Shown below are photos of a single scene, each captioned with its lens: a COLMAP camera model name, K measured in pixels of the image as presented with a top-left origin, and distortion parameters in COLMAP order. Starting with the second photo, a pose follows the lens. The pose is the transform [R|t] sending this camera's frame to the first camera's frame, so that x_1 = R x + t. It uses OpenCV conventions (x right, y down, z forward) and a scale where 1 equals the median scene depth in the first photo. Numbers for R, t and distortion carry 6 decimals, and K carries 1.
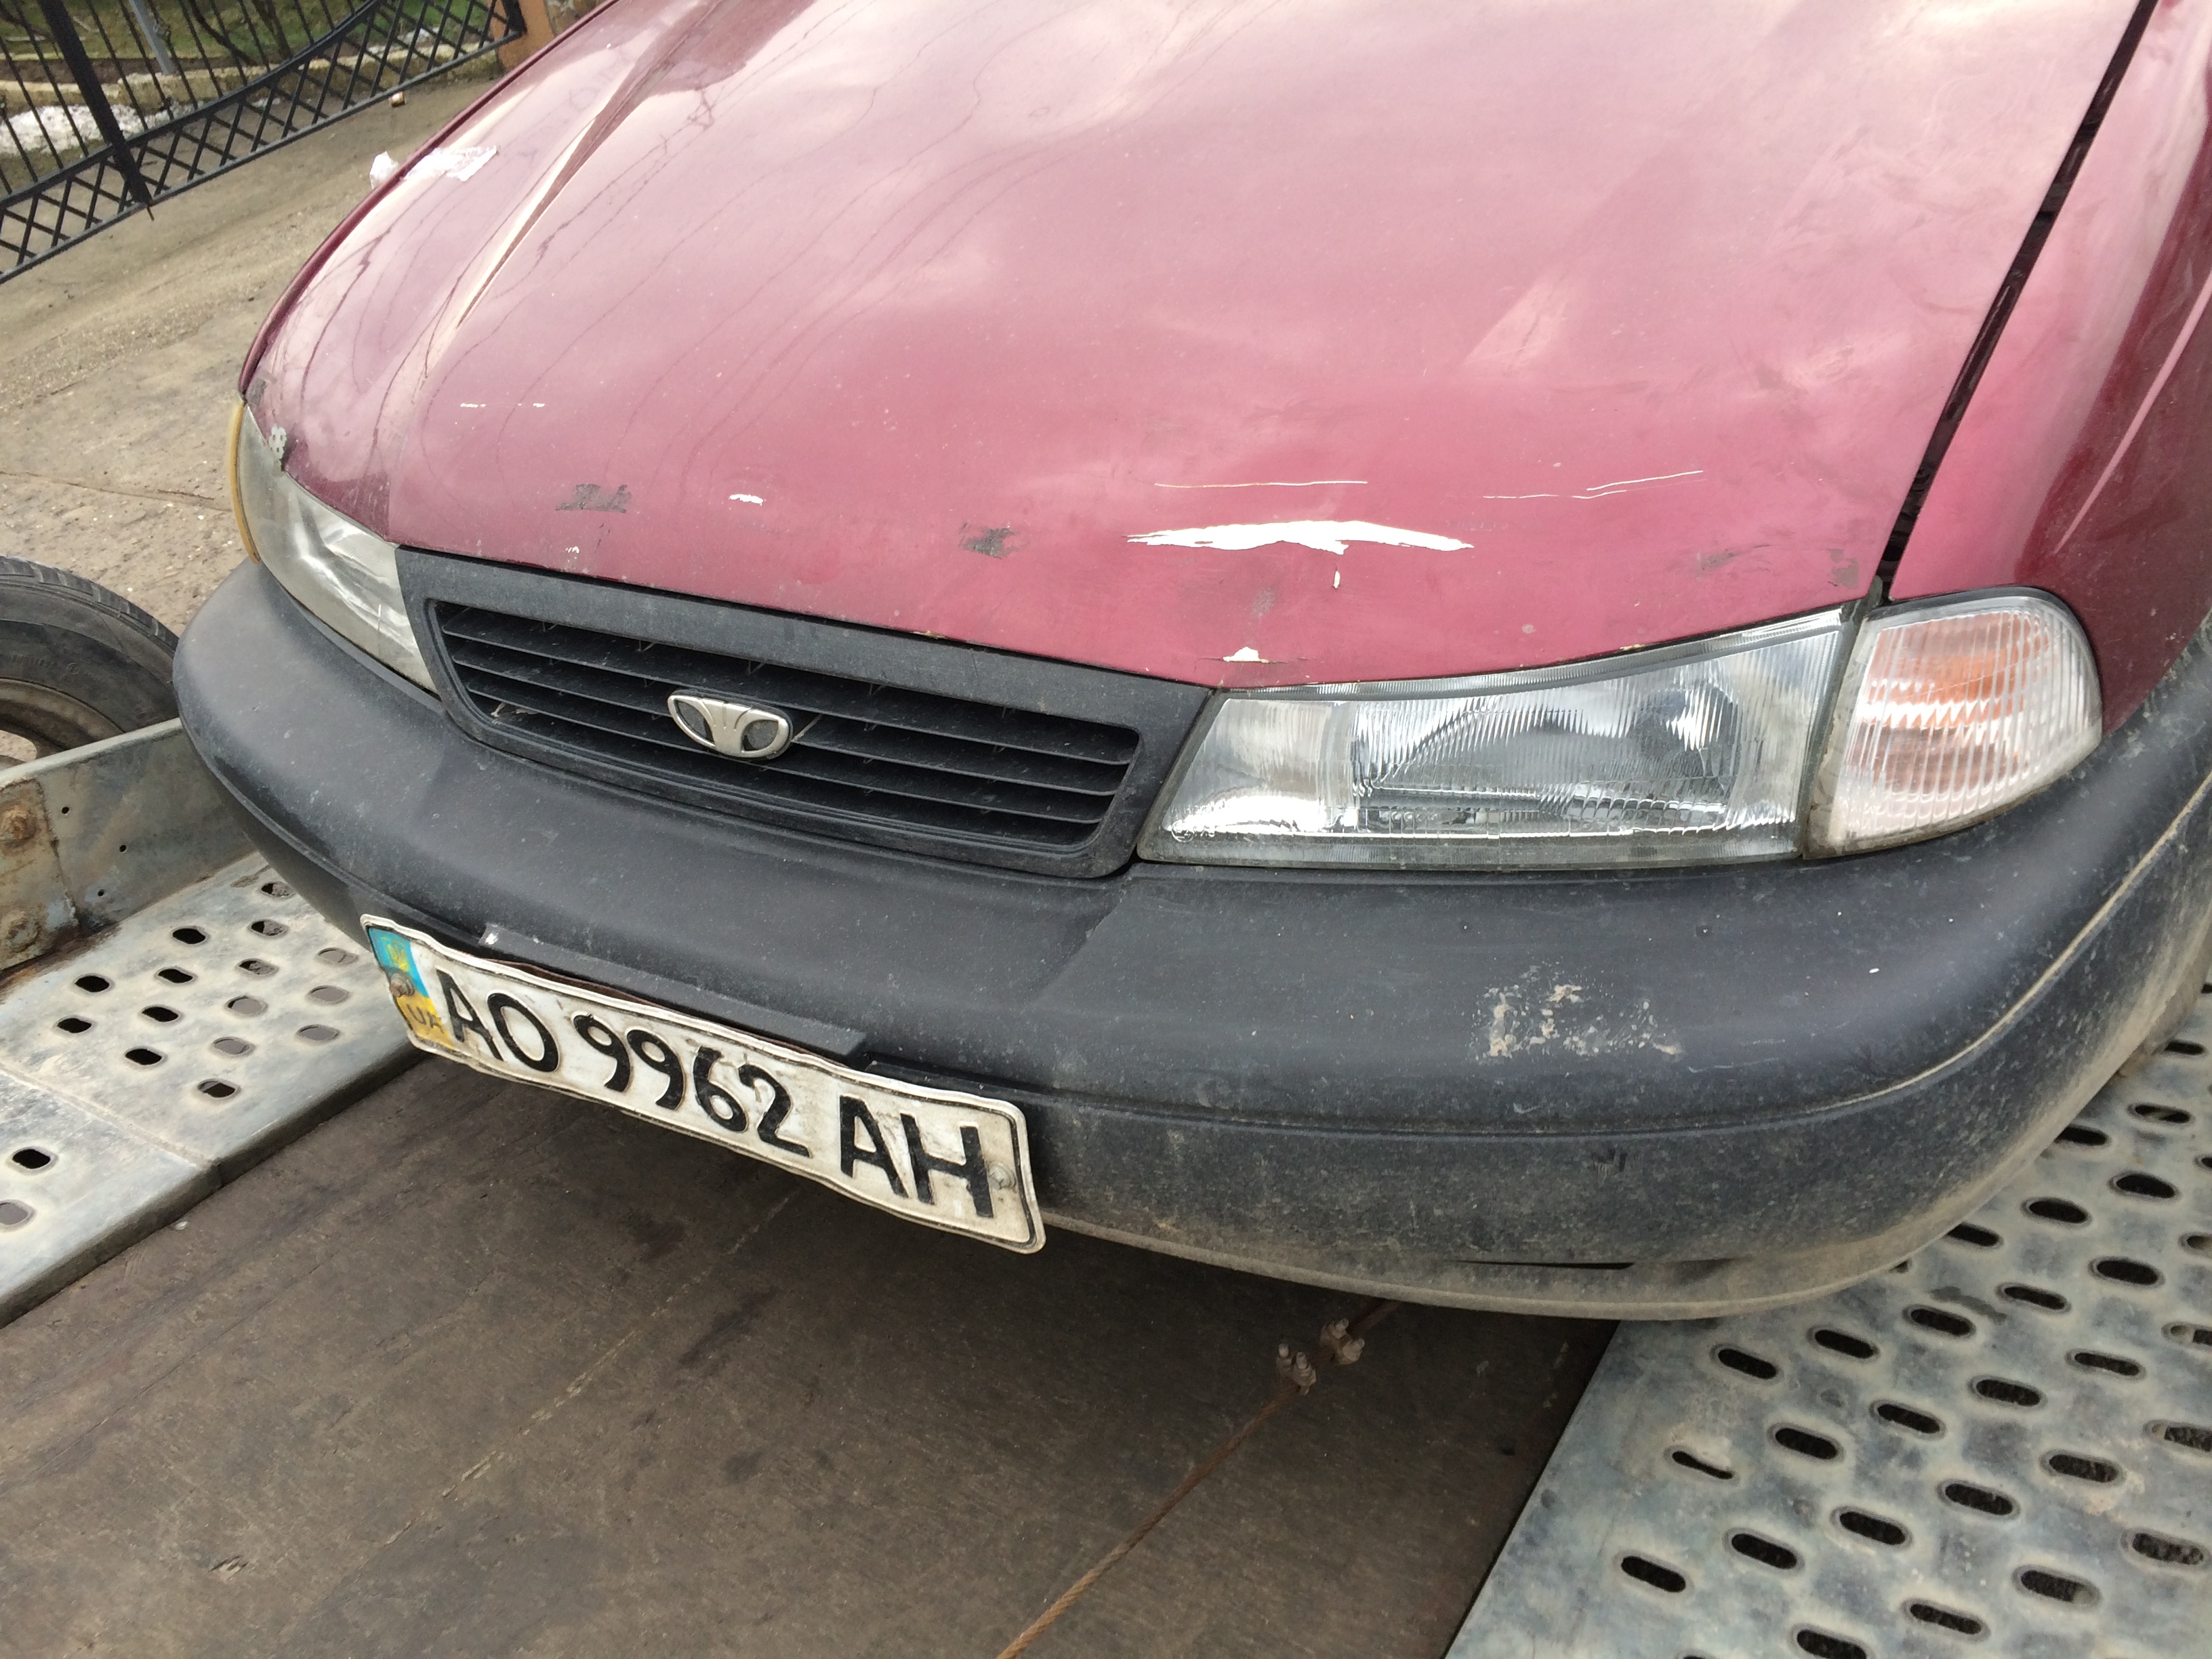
lens RADIAL K [[1887.6, 0, 1106.0], [0, 1887.6, 829.5], [0, 0, 1]] dist [0.010953, -0.009801]
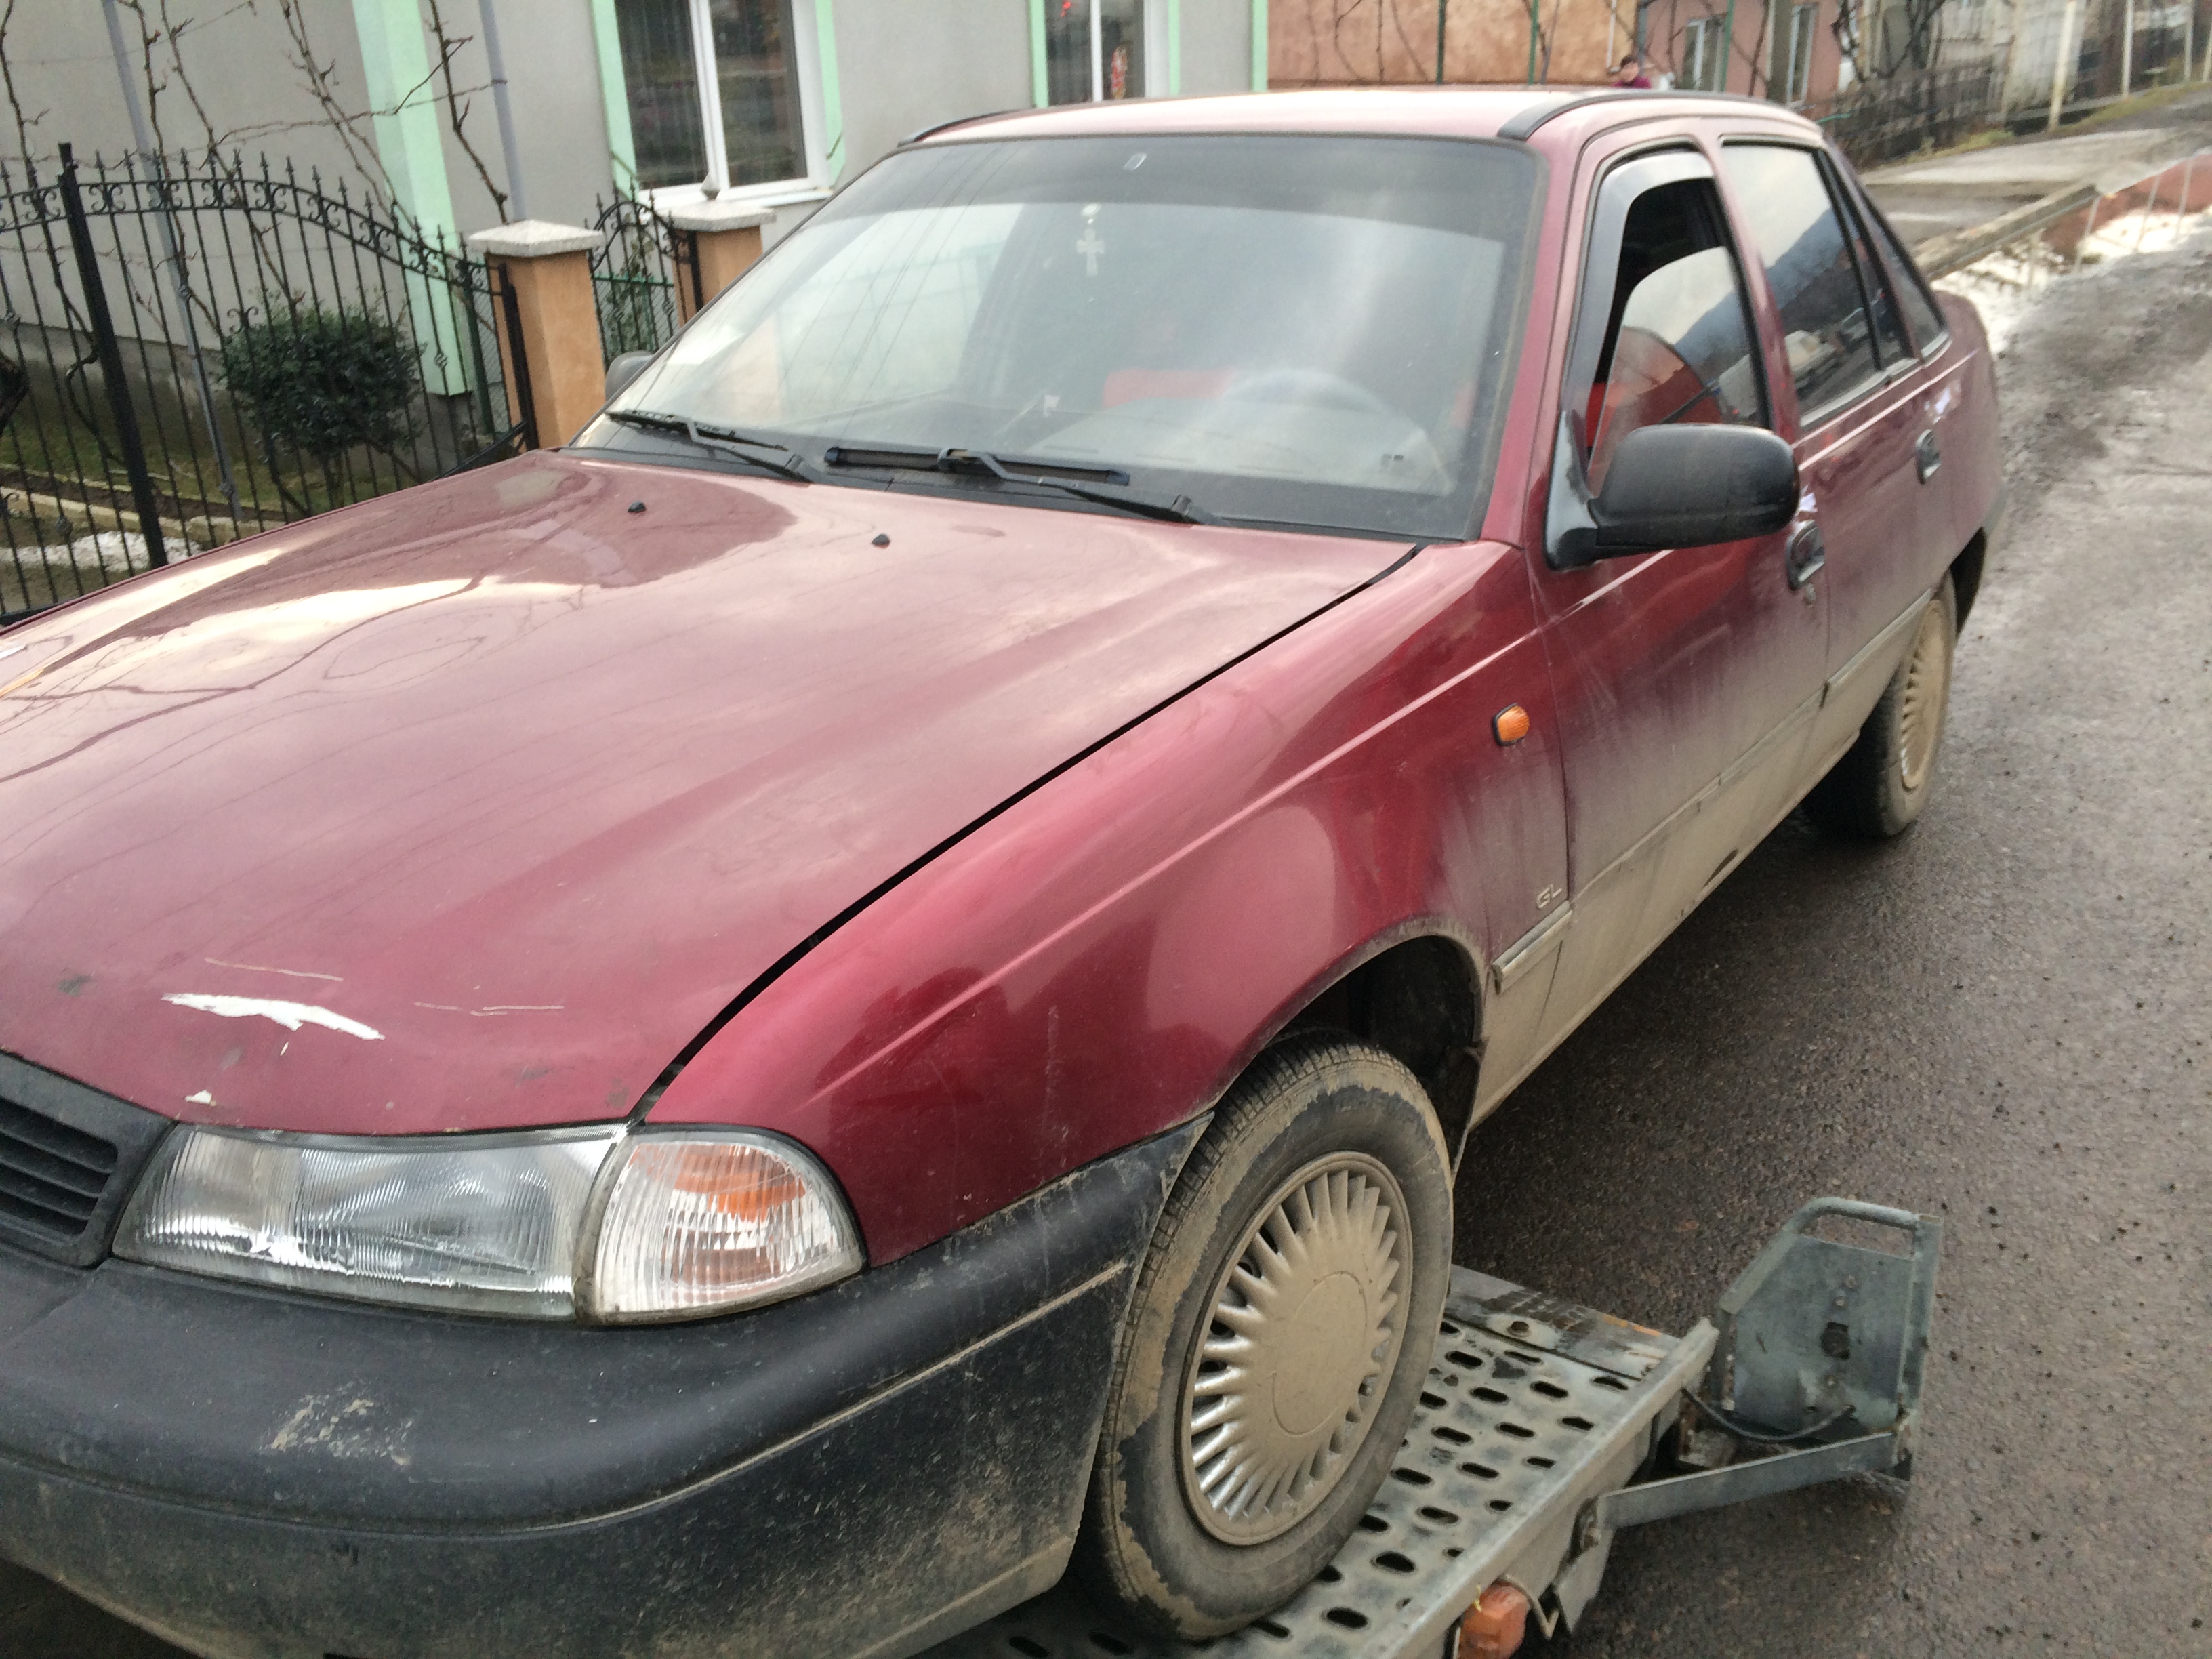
lens RADIAL K [[1846.4, 0, 1140.9], [0, 1846.4, 846.9], [0, 0, 1]] dist [0.044789, -0.073689]
pose [[0.988238, 0.152876, 0.003800, 0.625007], [-0.145535, 0.947834, -0.283600, 0.009882], [-0.046957, 0.279712, 0.958935, -0.255398]]
